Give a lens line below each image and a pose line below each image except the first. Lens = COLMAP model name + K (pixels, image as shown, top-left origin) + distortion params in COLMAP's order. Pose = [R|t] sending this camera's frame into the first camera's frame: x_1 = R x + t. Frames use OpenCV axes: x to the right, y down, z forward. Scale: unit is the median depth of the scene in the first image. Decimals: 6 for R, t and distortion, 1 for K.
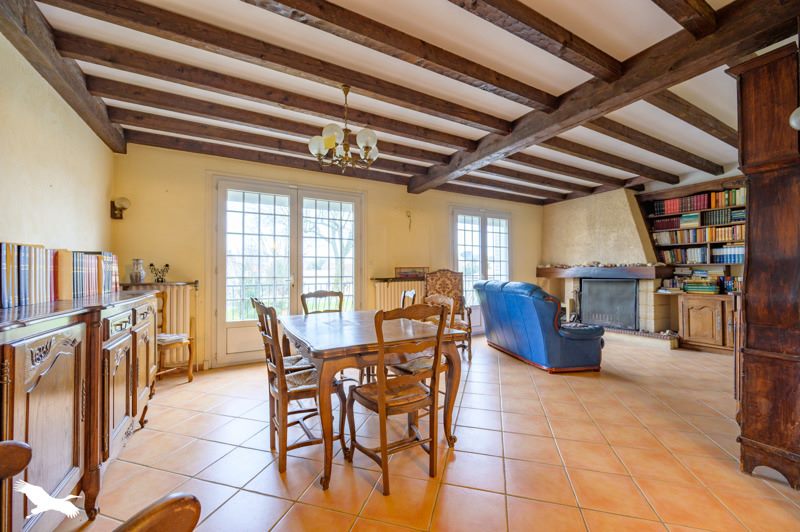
lens RADIAL K [[314.9, 0, 400.0], [0, 314.9, 266.0], [0, 0, 1]] dist [0.000295, -0.000008]
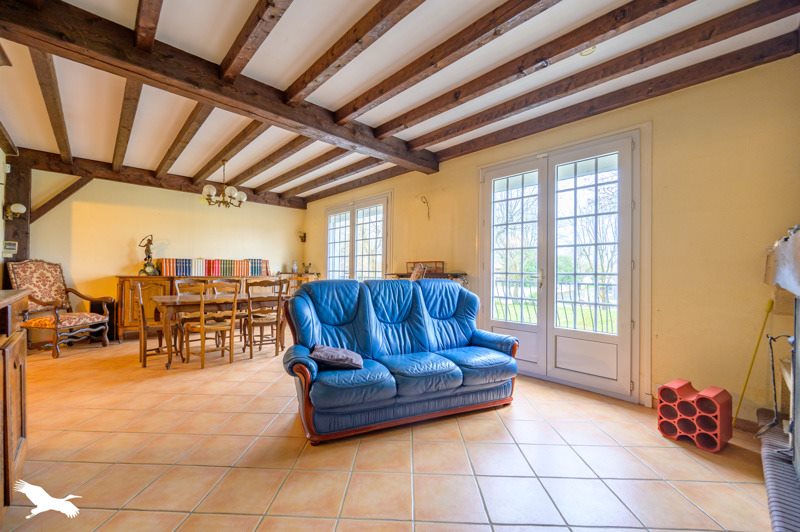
lens RADIAL K [[314.9, 0, 400.0], [0, 314.9, 266.0], [0, 0, 1]] dist [0.000295, -0.000008]
pose [[0.258707, 0.023182, -0.965678, 1.107517], [0.058414, 0.997507, 0.039595, -0.027264], [0.964188, -0.066653, 0.256708, 0.898176]]
